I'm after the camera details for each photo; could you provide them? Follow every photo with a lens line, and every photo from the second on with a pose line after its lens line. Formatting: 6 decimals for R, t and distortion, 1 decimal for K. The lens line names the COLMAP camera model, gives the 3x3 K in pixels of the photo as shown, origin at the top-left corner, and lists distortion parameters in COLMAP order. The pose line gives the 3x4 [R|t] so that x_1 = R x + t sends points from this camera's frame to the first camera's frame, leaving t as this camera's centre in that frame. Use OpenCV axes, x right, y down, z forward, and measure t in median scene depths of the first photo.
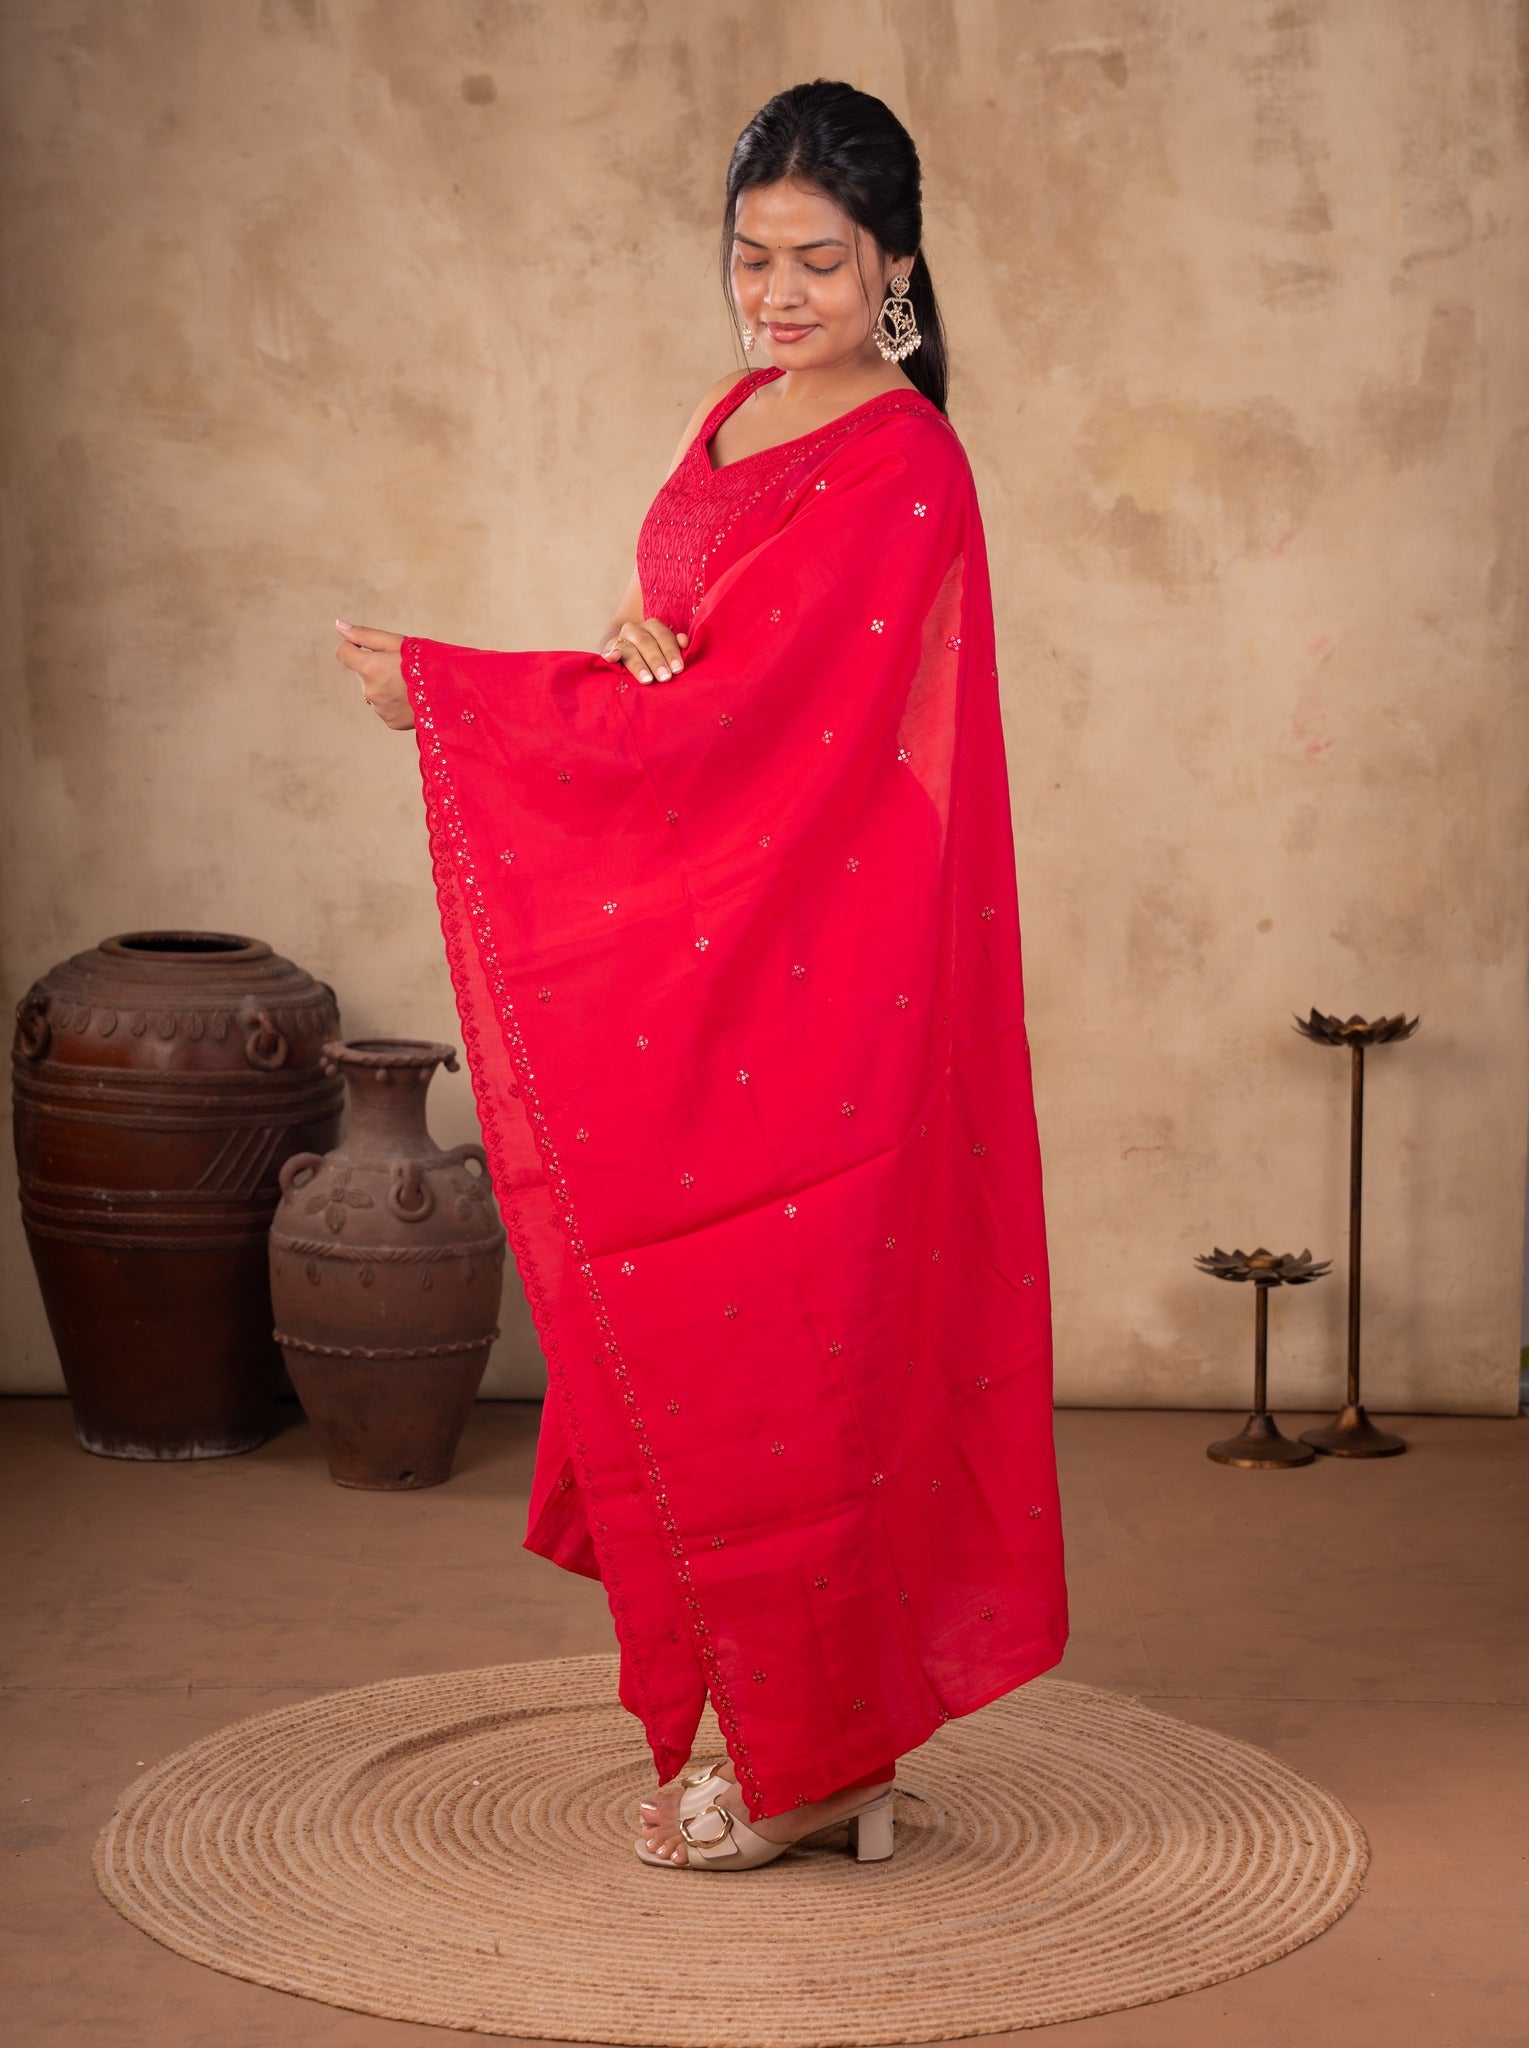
lens RADIAL K [[3931.1, 0, 787.2], [0, 3931.1, 1073.0], [0, 0, 1]] dist [0.307554, -0.203804]
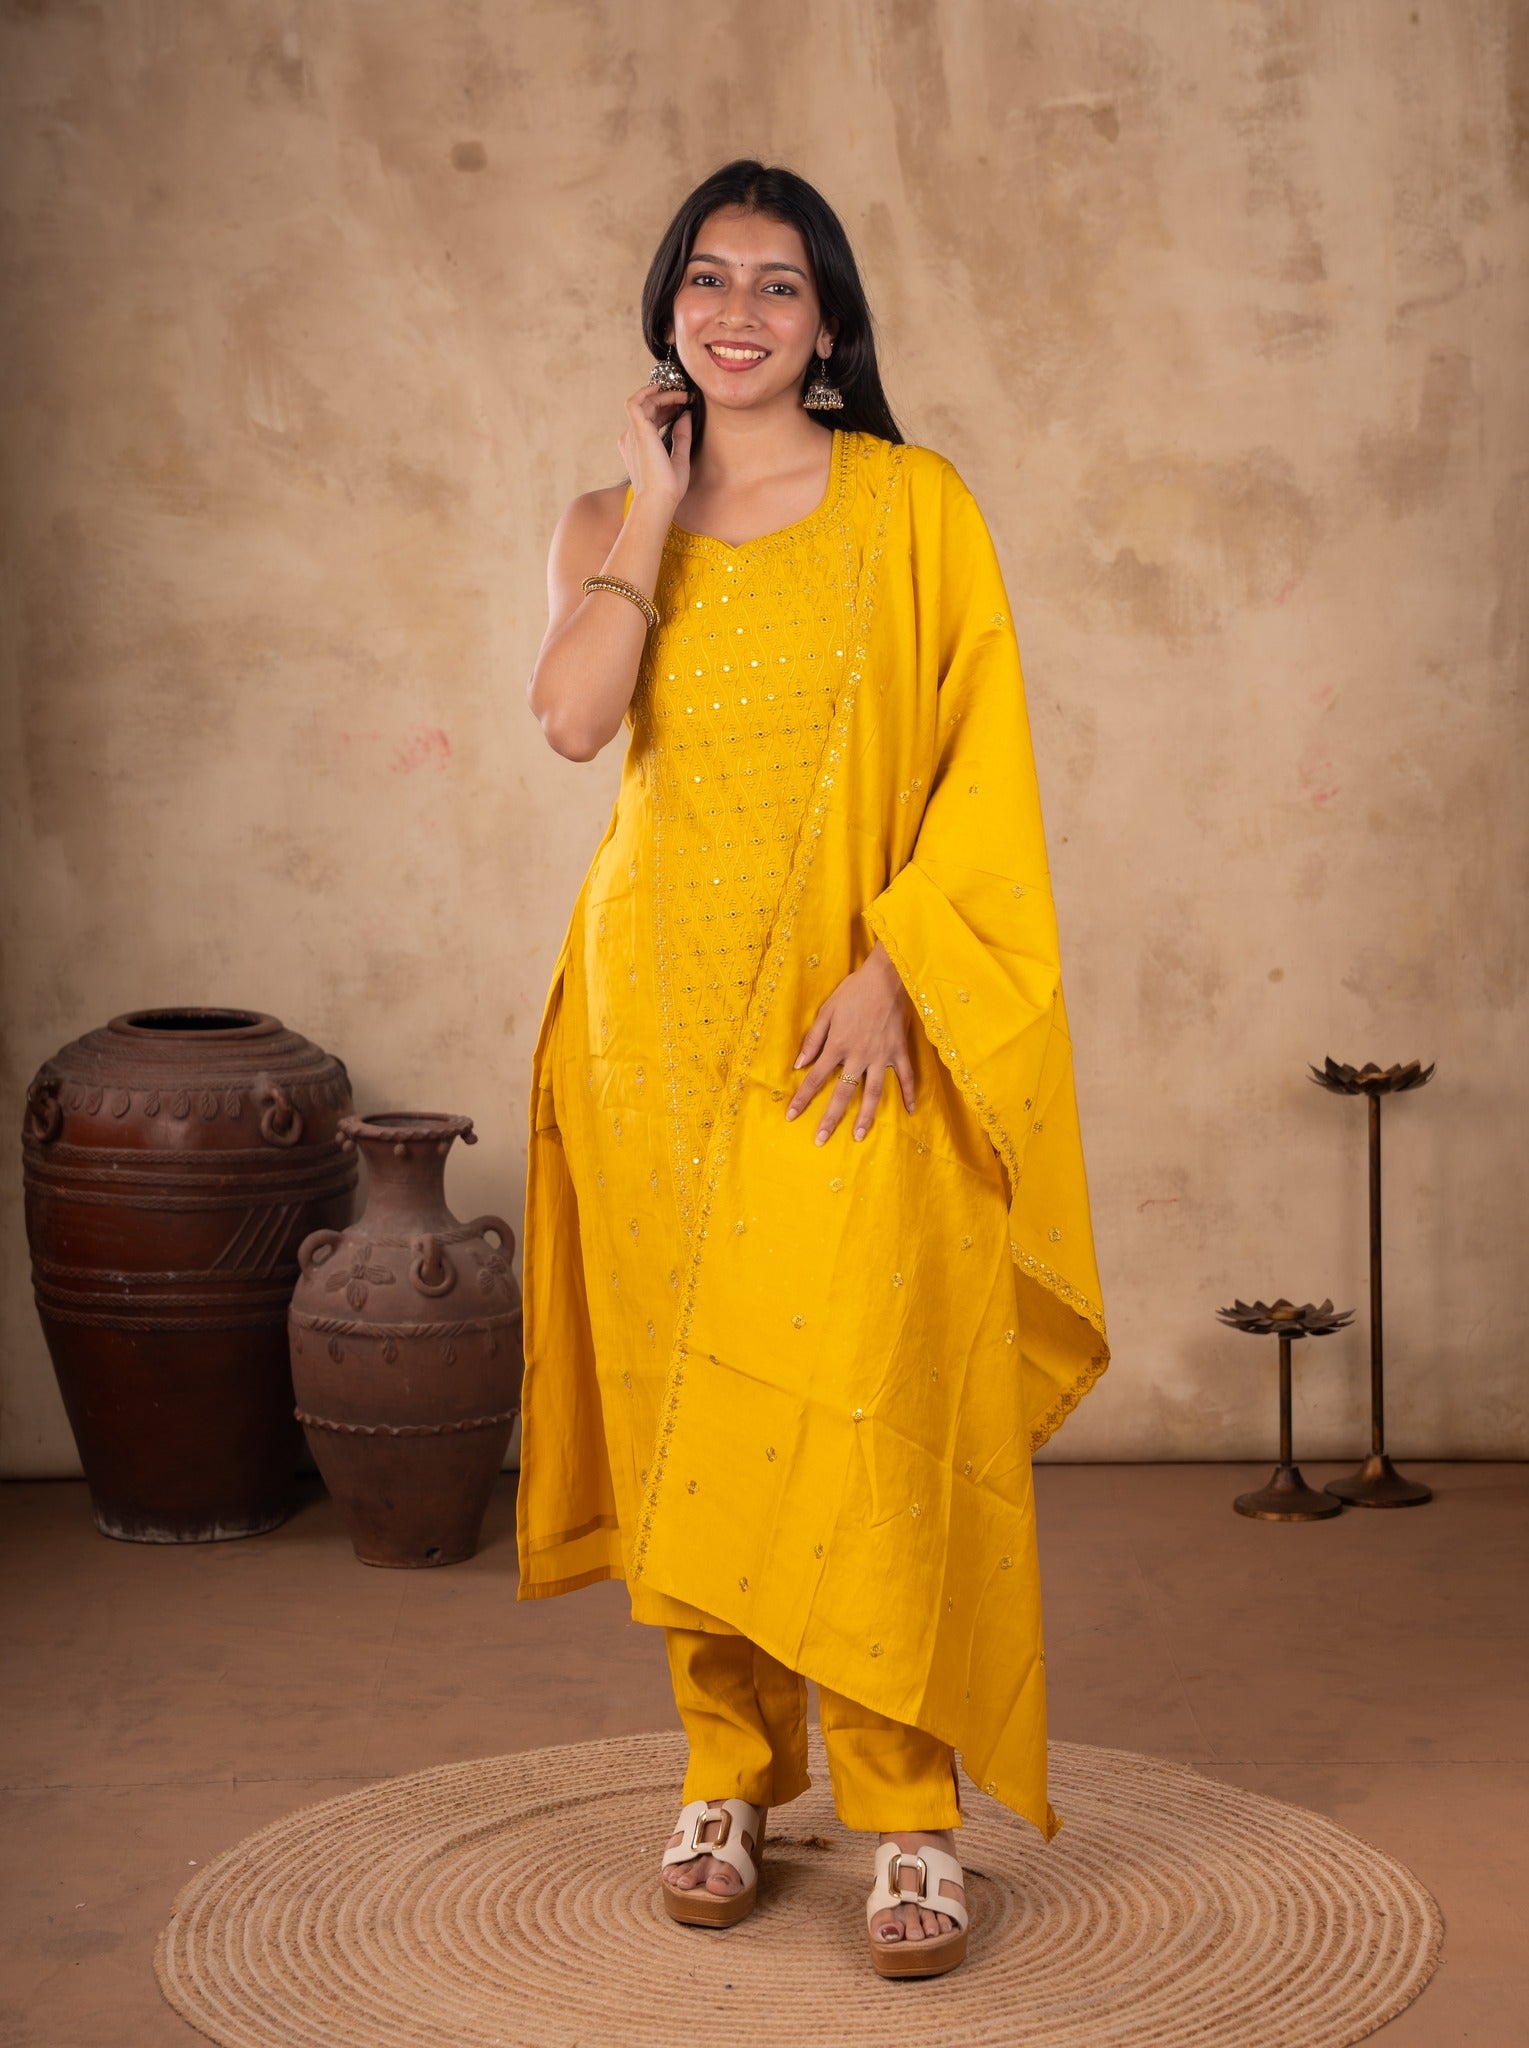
lens RADIAL K [[3931.1, 0, 787.2], [0, 3931.1, 1073.0], [0, 0, 1]] dist [0.307554, -0.203804]
pose [[0.999493, -0.024452, 0.020386, -0.023920], [0.024555, 0.999687, -0.004847, -0.010973], [-0.020261, 0.005345, 0.999780, 0.005611]]
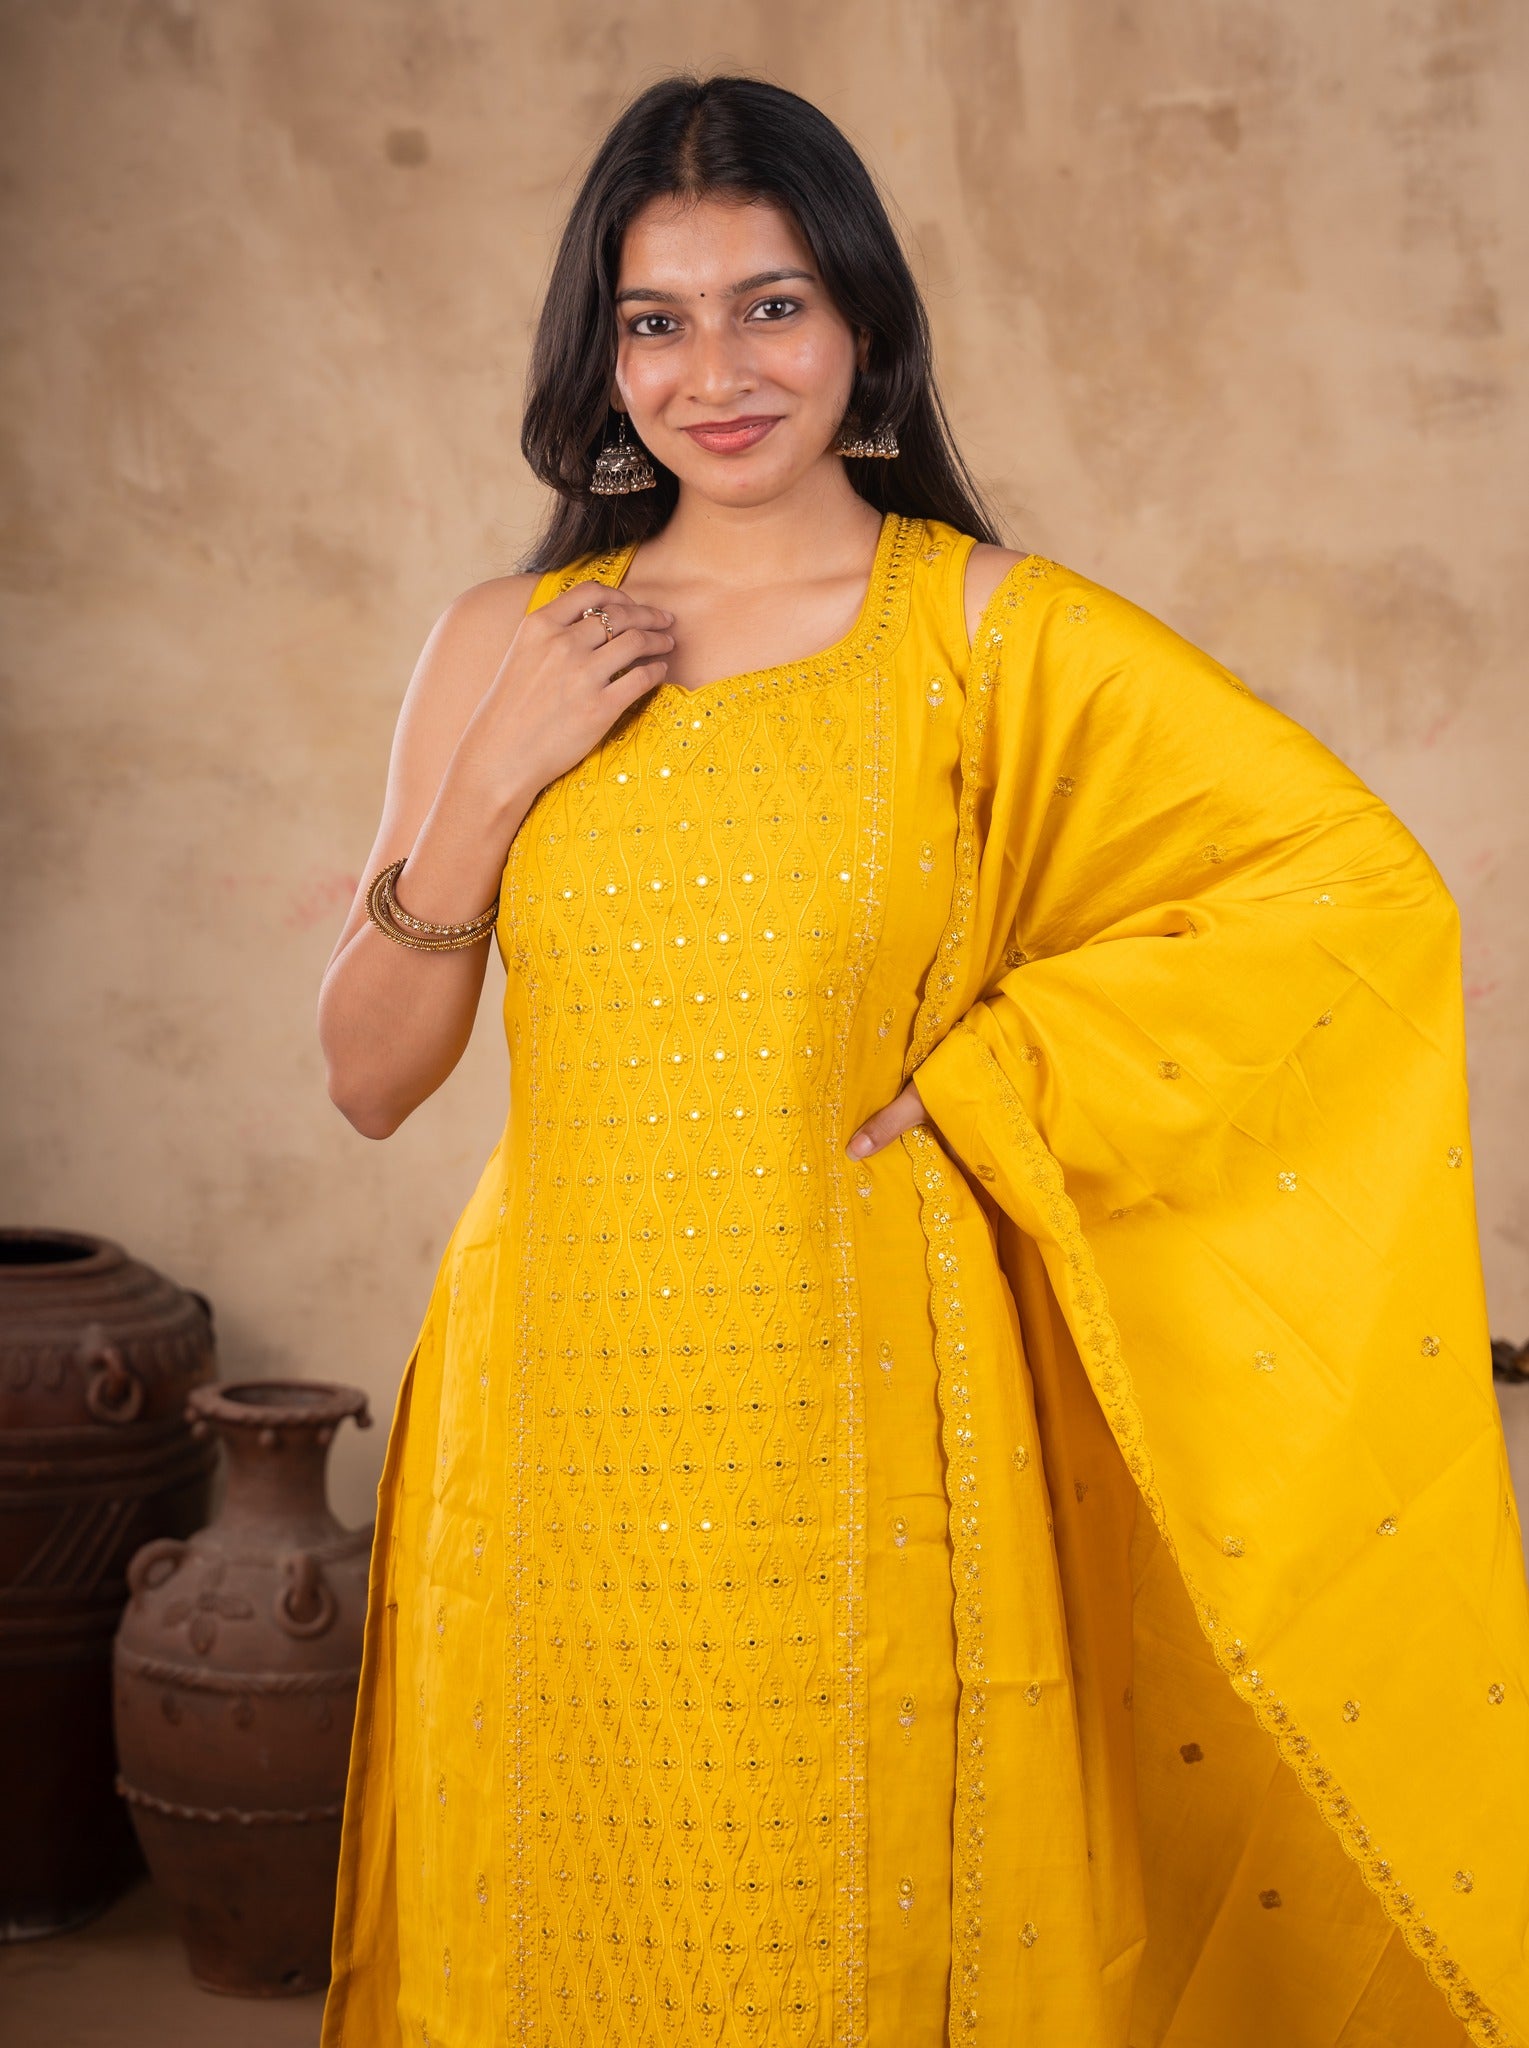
lens RADIAL K [[3715.4, 0, 765.9], [0, 3715.4, 1042.0], [0, 0, 1]] dist [0.315799, -0.309309]
pose [[0.999740, 0.004405, 0.022375, -0.023209], [-0.003932, 0.999769, -0.021135, -0.057124], [-0.022463, 0.021042, 0.999526, 0.270123]]
